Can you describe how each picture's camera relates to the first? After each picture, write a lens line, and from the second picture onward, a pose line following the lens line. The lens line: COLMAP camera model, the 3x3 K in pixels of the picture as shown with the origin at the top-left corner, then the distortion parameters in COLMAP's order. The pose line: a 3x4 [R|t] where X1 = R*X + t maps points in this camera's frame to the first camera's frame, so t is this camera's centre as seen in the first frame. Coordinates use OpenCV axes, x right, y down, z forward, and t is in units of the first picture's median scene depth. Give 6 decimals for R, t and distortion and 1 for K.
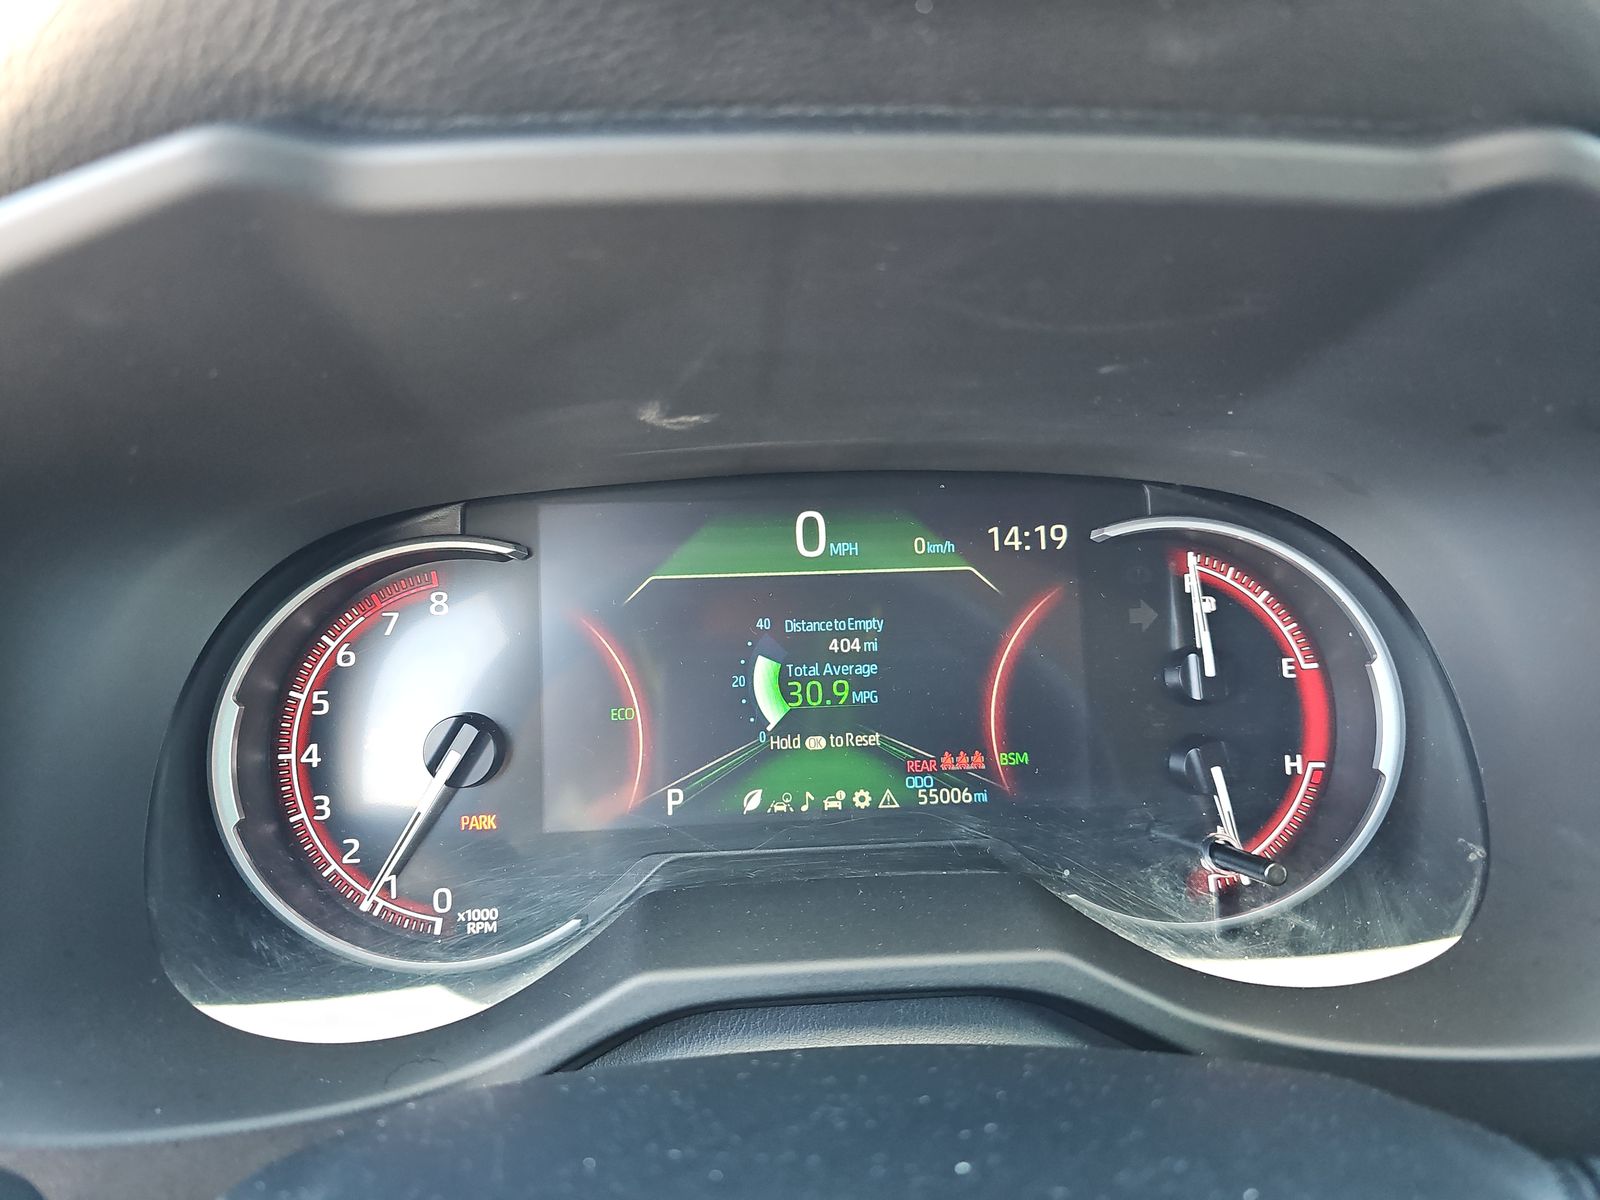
lens RADIAL K [[1085.9, 0, 800.0], [0, 1085.9, 600.0], [0, 0, 1]] dist [-0.000492, -0.000665]
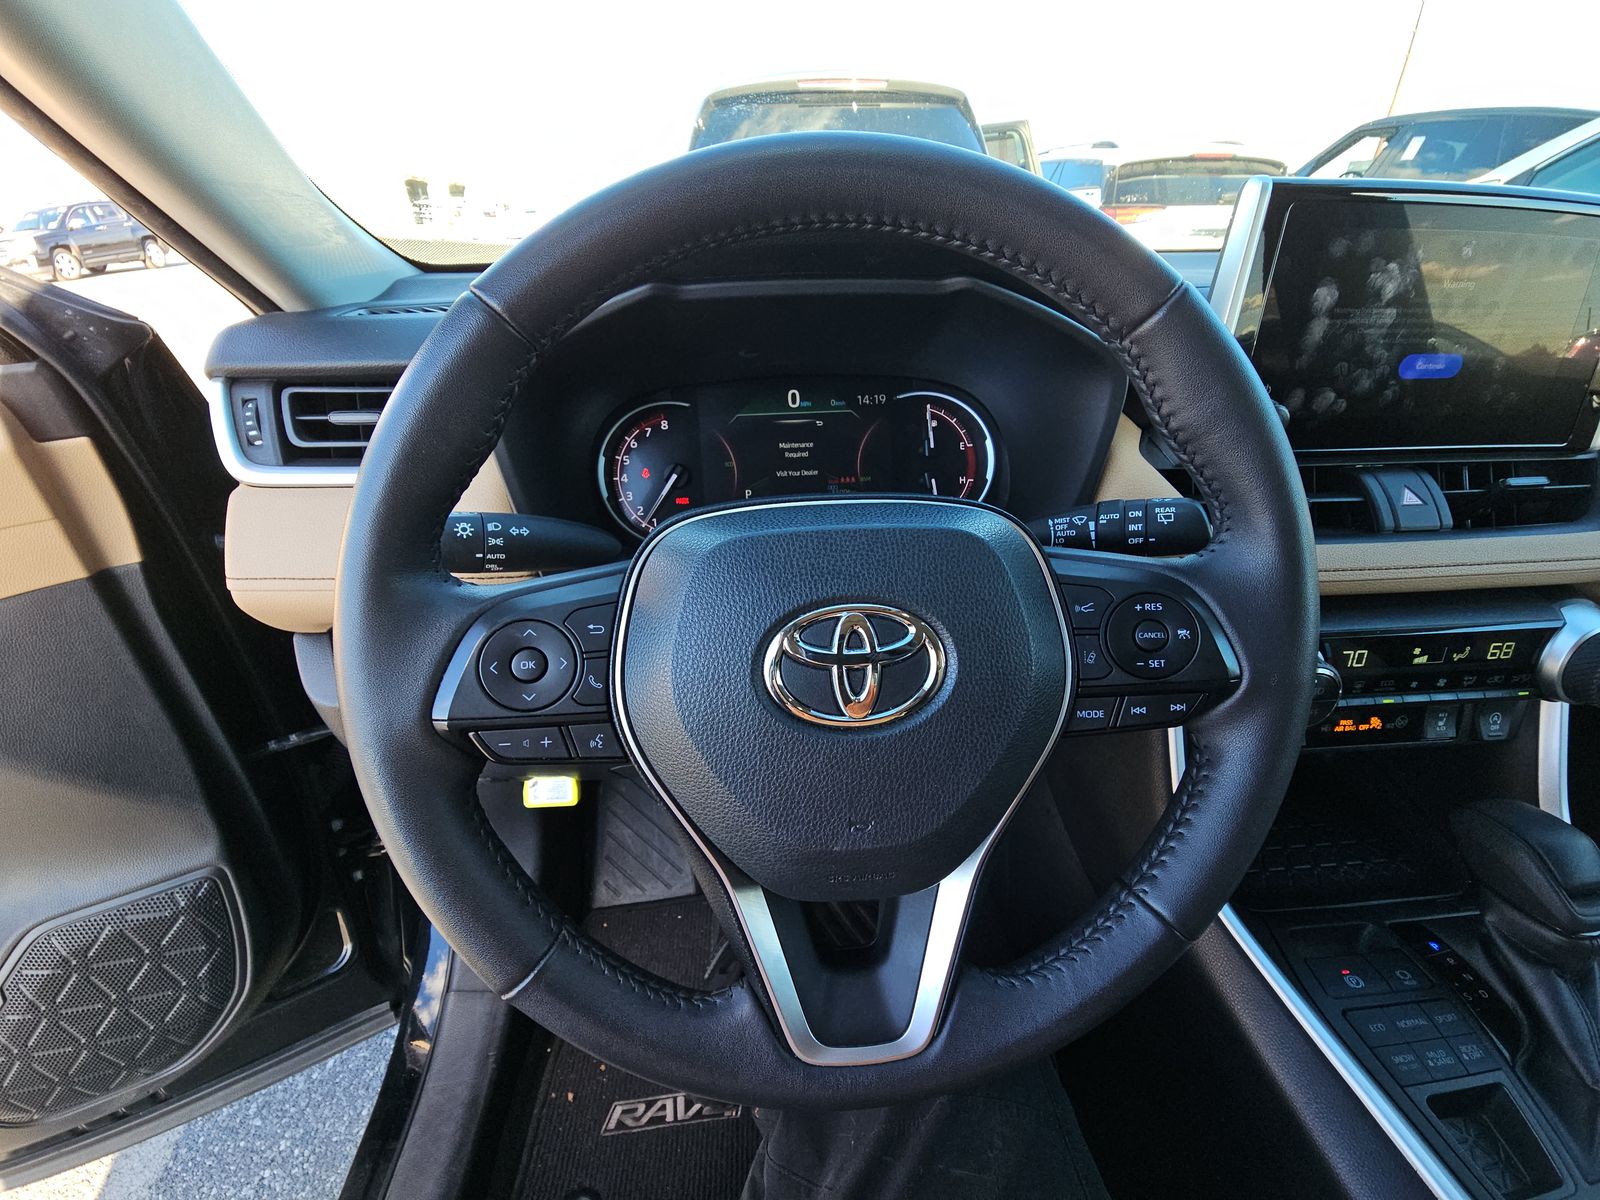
lens RADIAL K [[640.3, 0, 807.0], [0, 640.3, 617.2], [0, 0, 1]] dist [0.009969, -0.000412]
pose [[0.999695, -0.016465, 0.018380, 0.003813], [0.012244, 0.977661, 0.209830, 0.145965], [-0.021425, -0.209541, 0.977565, -0.750448]]
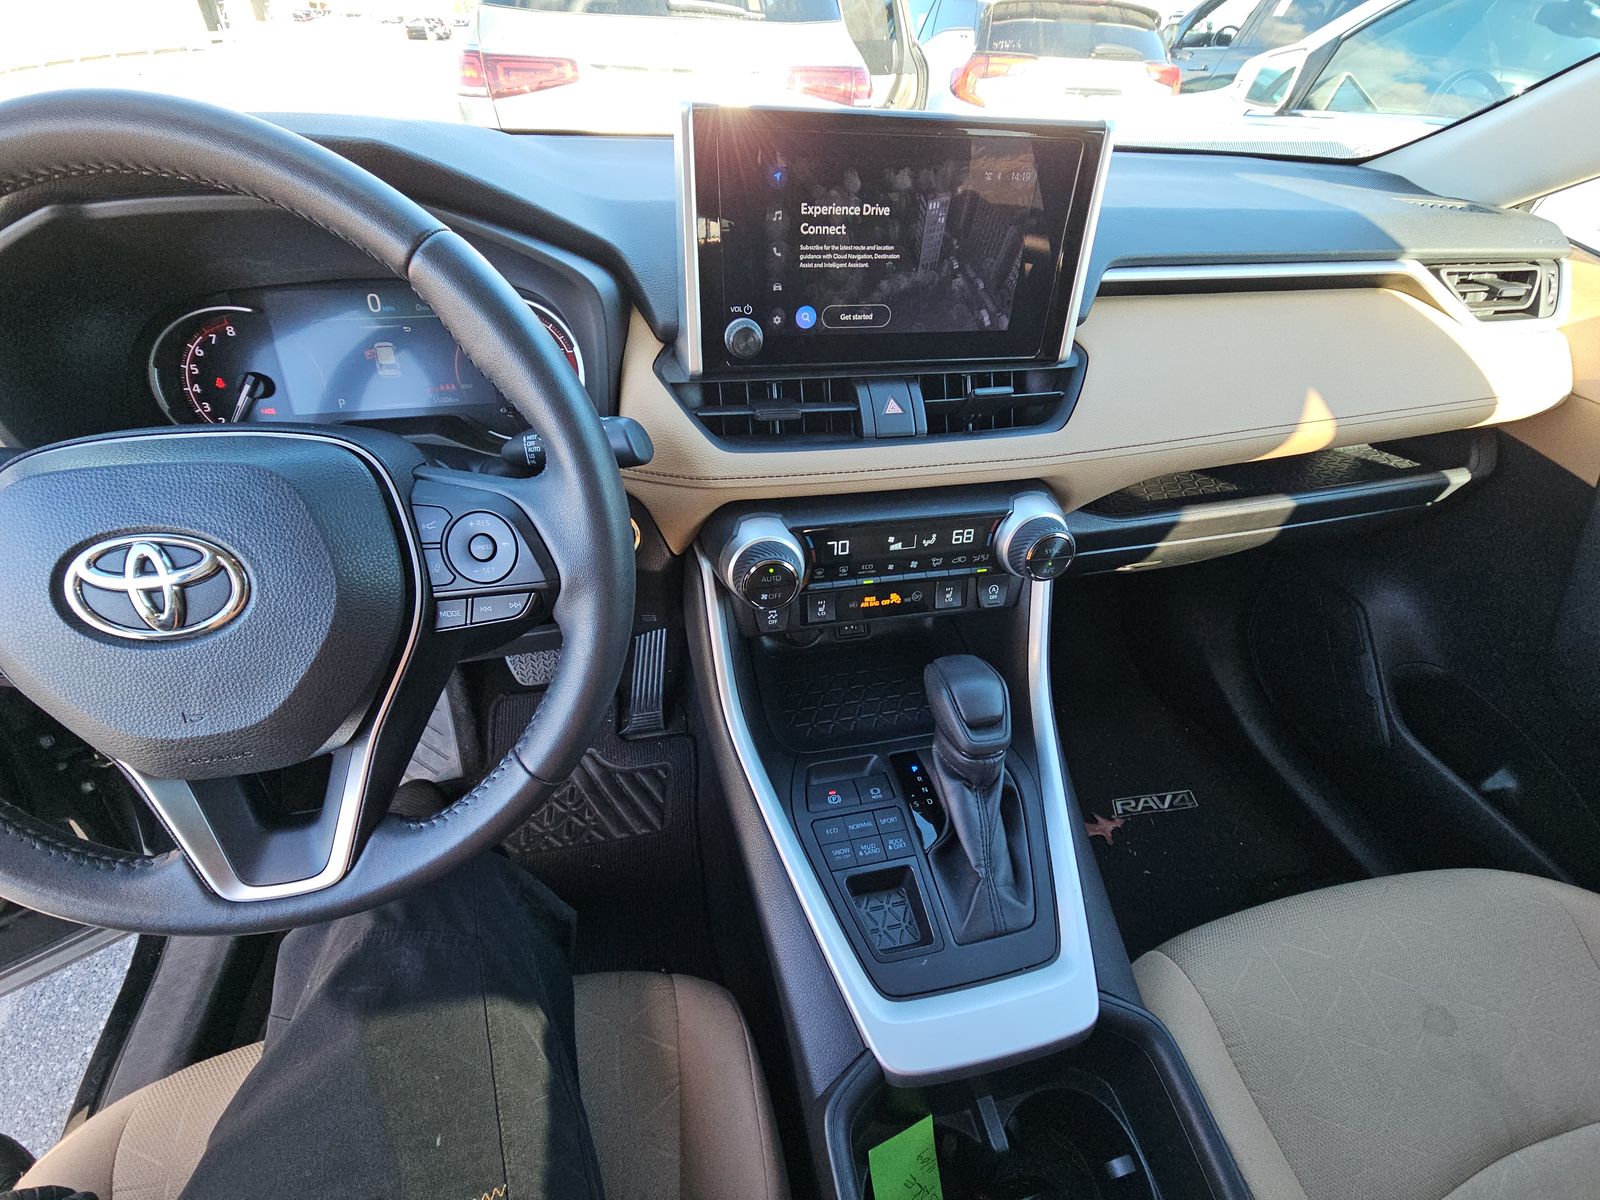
lens RADIAL K [[635.3, 0, 804.9], [0, 635.3, 598.8], [0, 0, 1]] dist [0.020060, -0.010294]
pose [[0.989378, -0.067407, 0.128792, 0.858982], [0.016383, 0.932050, 0.361960, 0.070927], [-0.144439, -0.356005, 0.923254, -0.969688]]
